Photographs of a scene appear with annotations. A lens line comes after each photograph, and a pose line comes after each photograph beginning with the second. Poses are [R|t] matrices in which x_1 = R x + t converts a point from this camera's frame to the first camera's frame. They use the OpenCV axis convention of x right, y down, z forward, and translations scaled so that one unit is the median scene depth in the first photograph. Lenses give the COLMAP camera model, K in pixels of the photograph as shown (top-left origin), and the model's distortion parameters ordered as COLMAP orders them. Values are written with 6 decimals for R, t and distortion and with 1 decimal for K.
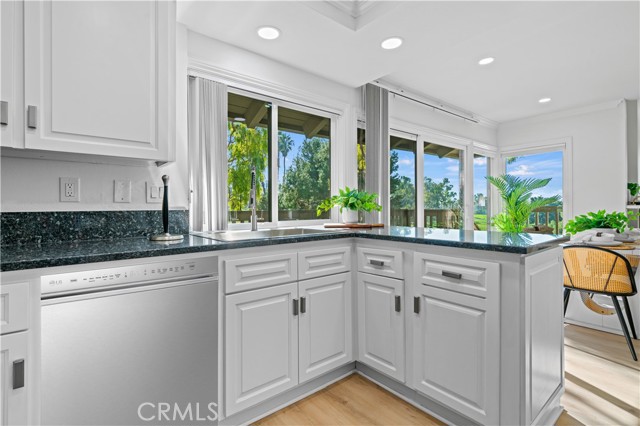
lens RADIAL K [[305.4, 0, 320.1], [0, 305.4, 205.3], [0, 0, 1]] dist [0.001419, 0.000160]
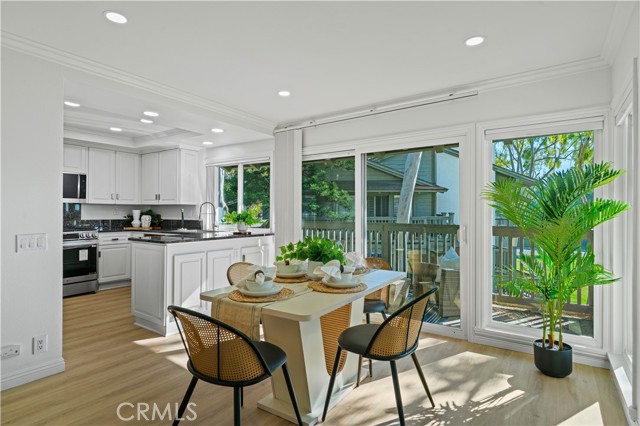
lens RADIAL K [[339.0, 0, 320.0], [0, 339.0, 213.0], [0, 0, 1]] dist [0.000609, -0.000280]
pose [[0.274656, 0.006601, -0.961520, 2.483489], [-0.002561, 0.999978, 0.006133, -0.064967], [0.961539, 0.000778, 0.274667, 1.125213]]
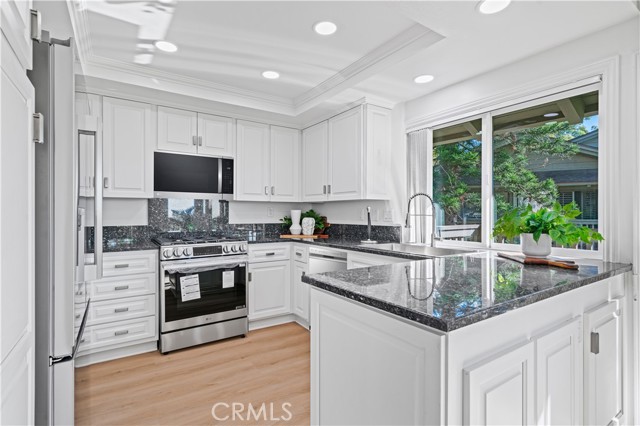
lens RADIAL K [[314.8, 0, 320.0], [0, 314.8, 213.0], [0, 0, 1]] dist [-0.000207, -0.000029]
pose [[-0.101270, 0.000141, -0.994859, 1.089808], [0.005439, 0.999985, -0.000412, -0.049775], [0.994844, -0.005453, -0.101270, 0.735562]]
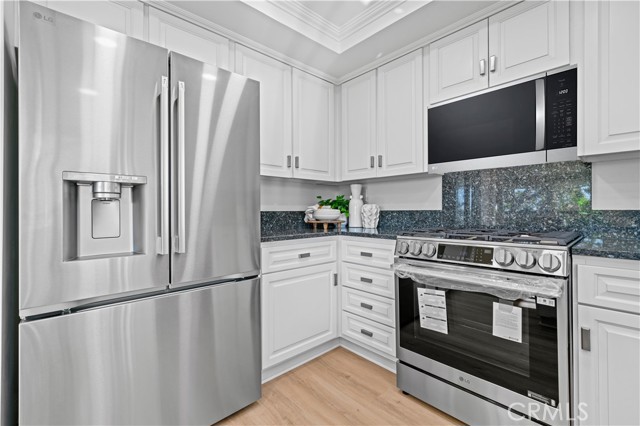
lens RADIAL K [[279.8, 0, 321.7], [0, 279.8, 209.7], [0, 0, 1]] dist [0.001532, 0.000224]
pose [[-0.998166, 0.003774, -0.060412, 0.124981], [0.003906, 0.999990, -0.002078, 0.005995], [0.060404, -0.002311, -0.998171, 0.758704]]
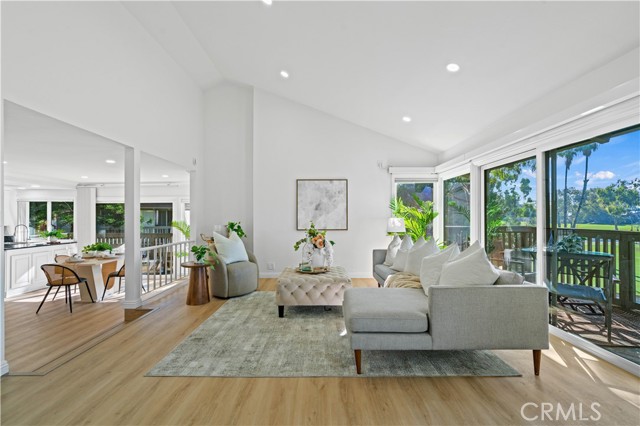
lens RADIAL K [[280.0, 0, 319.5], [0, 280.0, 215.5], [0, 0, 1]] dist [0.000309, 0.000154]
pose [[0.771343, -0.002933, -0.636413, 4.711877], [0.003489, 0.999994, -0.000380, -0.226362], [0.636410, -0.001927, 0.771348, 0.695471]]
